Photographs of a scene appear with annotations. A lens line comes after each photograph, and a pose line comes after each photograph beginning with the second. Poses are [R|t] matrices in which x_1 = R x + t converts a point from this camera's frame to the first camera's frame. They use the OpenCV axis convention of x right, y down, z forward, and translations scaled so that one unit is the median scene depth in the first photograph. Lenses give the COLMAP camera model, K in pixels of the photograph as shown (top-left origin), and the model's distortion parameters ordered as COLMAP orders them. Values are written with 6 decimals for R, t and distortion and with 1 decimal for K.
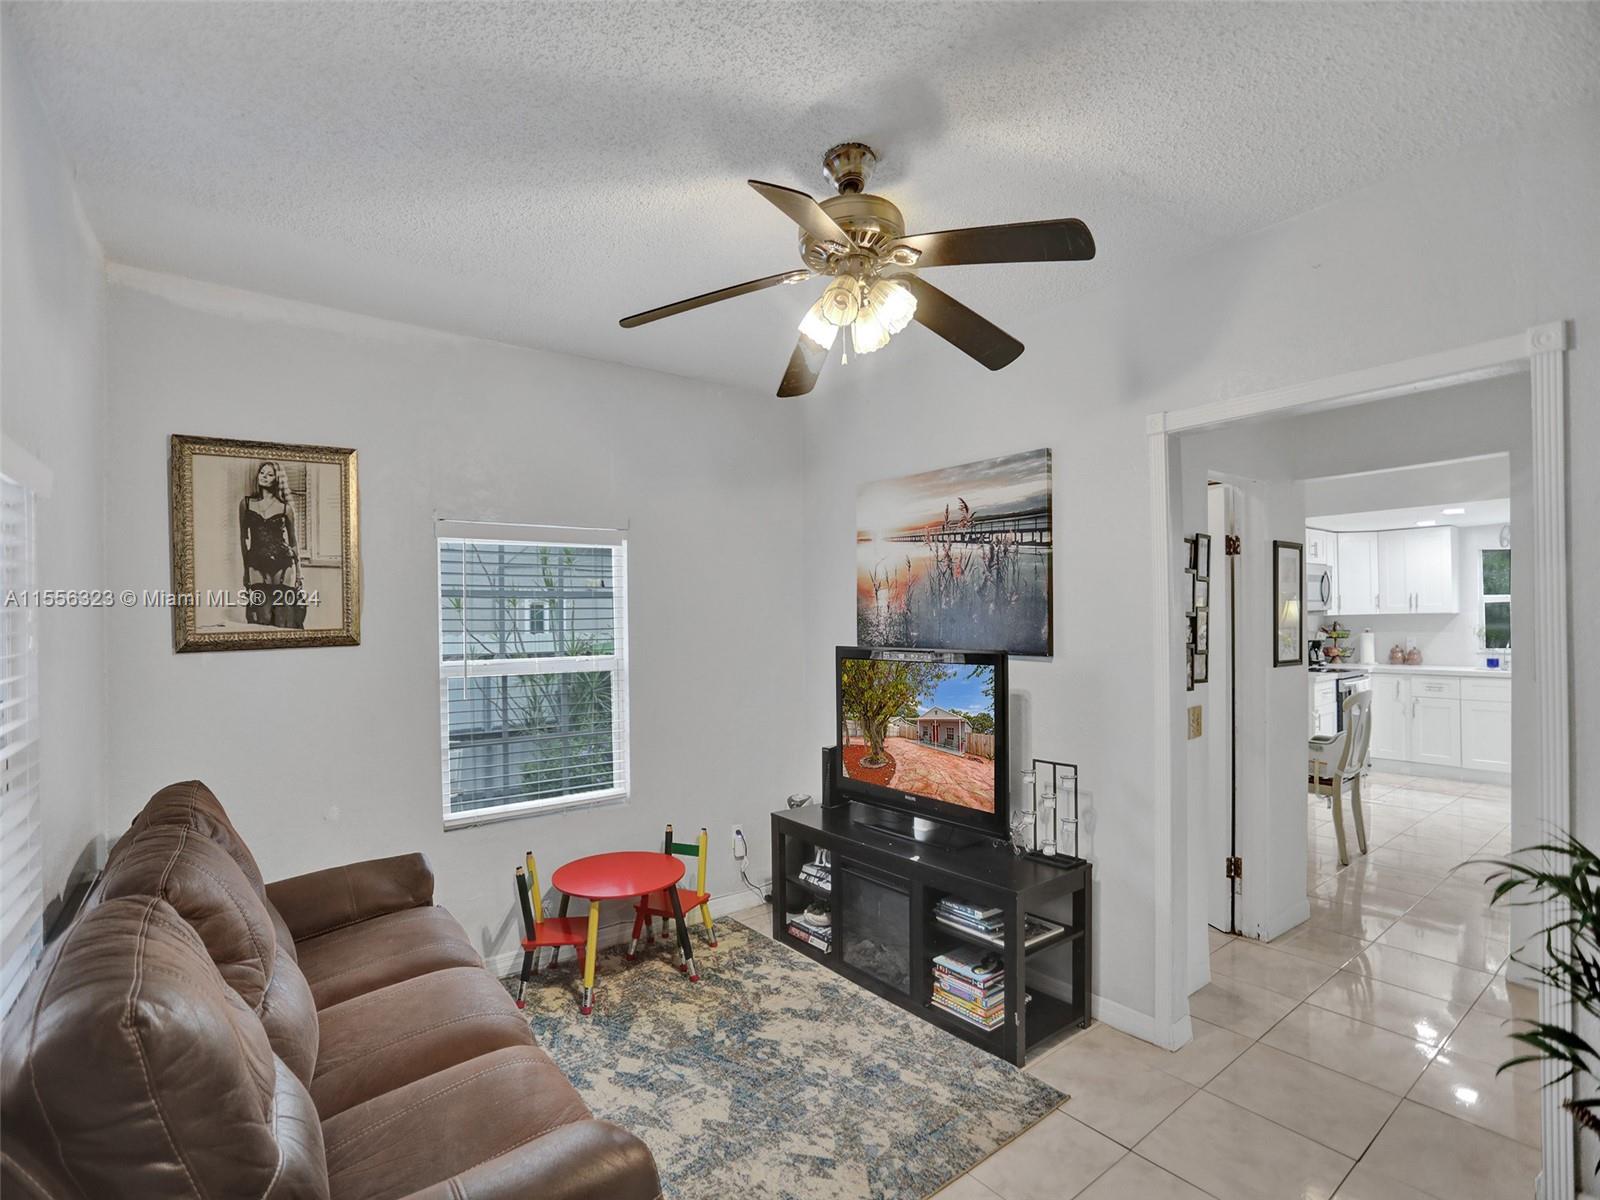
lens RADIAL K [[770.5, 0, 783.3], [0, 770.5, 603.0], [0, 0, 1]] dist [-0.073302, 0.028089]
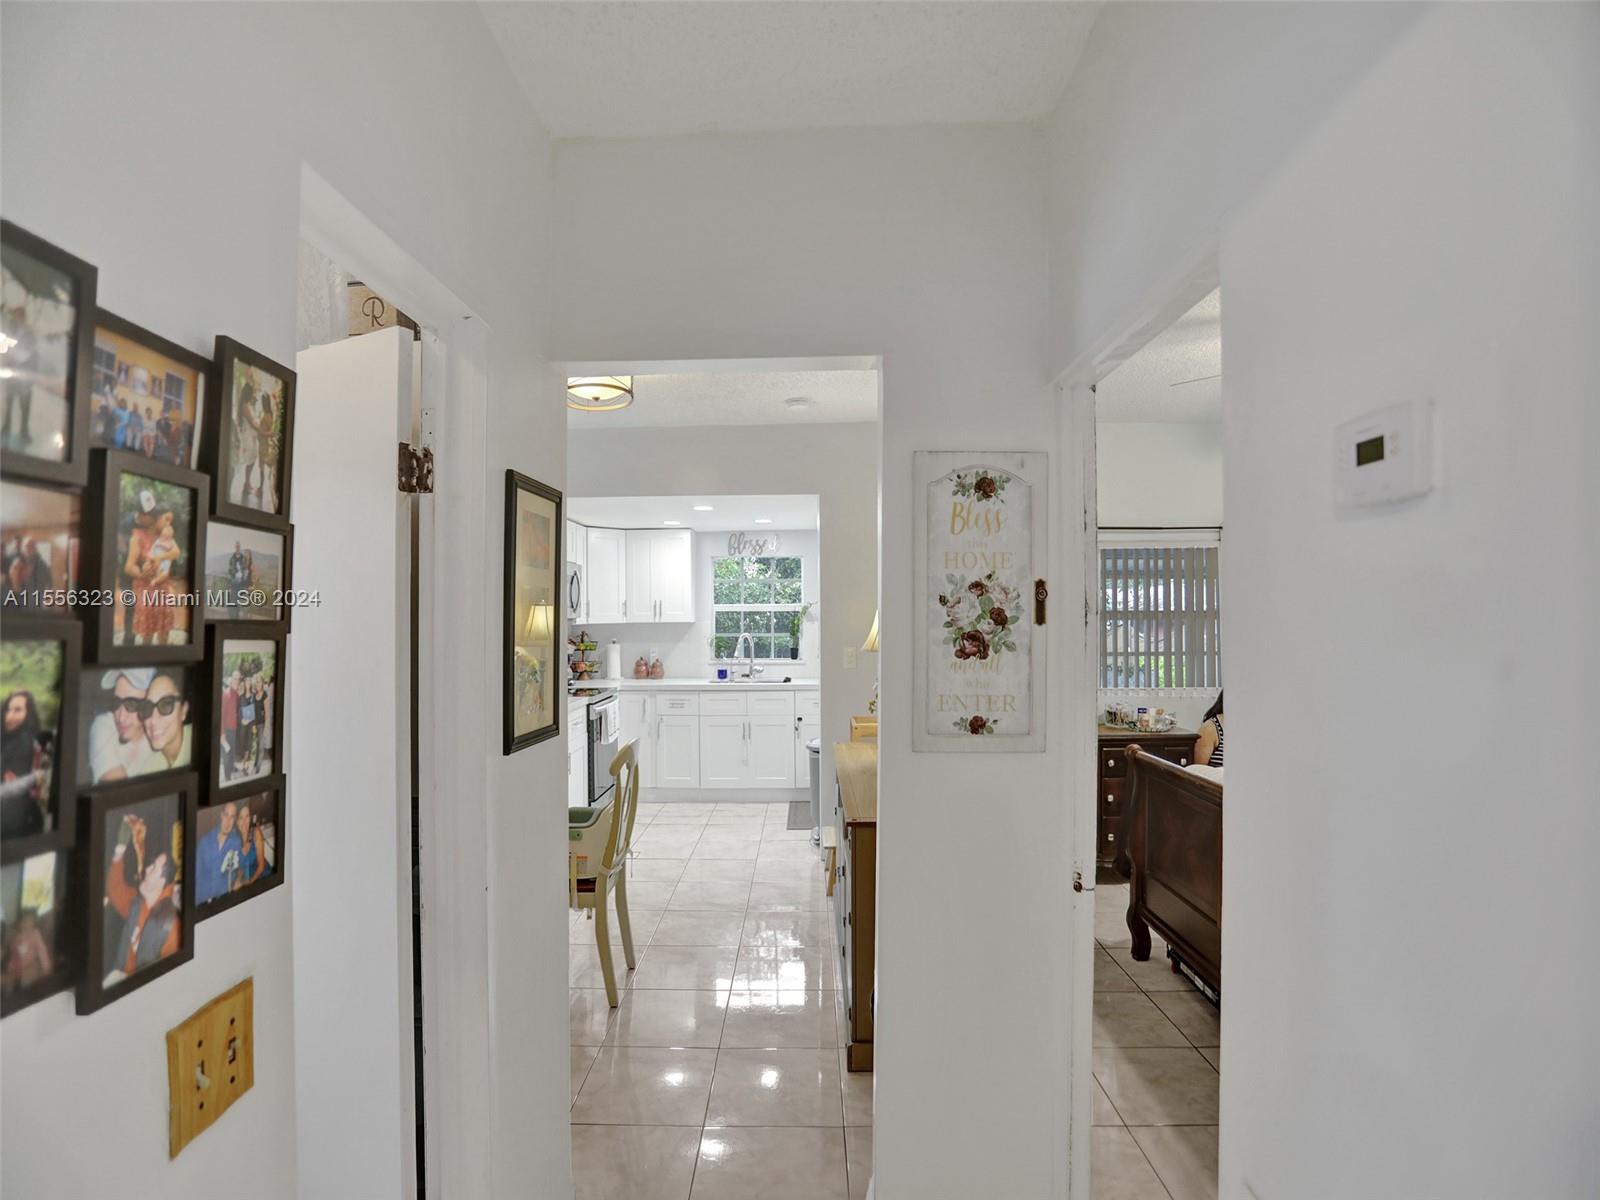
lens RADIAL K [[770.5, 0, 783.3], [0, 770.5, 603.0], [0, 0, 1]] dist [-0.073302, 0.028089]
pose [[0.615542, 0.016051, 0.787941, 0.447435], [-0.010749, 0.999871, -0.011971, -0.000665], [-0.788031, -0.001101, 0.615635, 0.663491]]
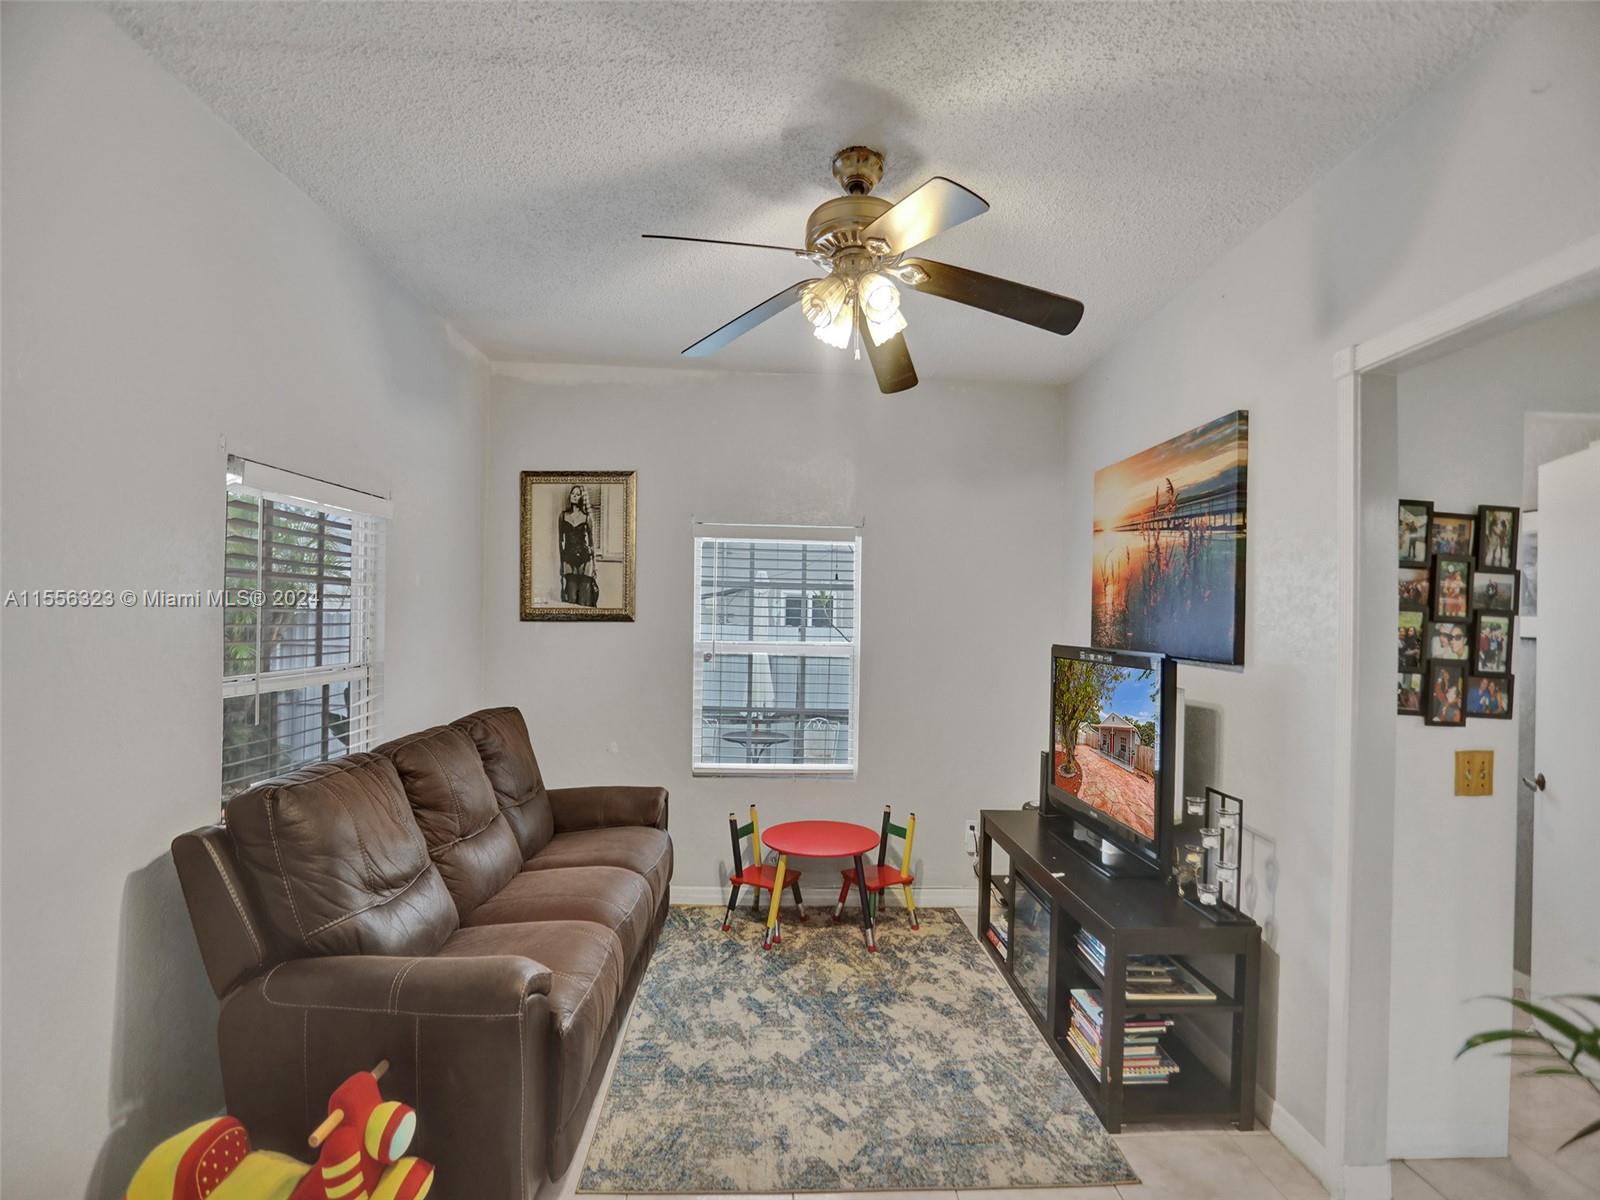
lens RADIAL K [[769.0, 0, 786.7], [0, 769.0, 608.1], [0, 0, 1]] dist [-0.064674, 0.023877]
pose [[0.819102, 0.026358, -0.573042, 0.396916], [-0.025015, 0.999635, 0.010223, 0.012140], [0.573102, 0.005961, 0.819462, 0.061205]]
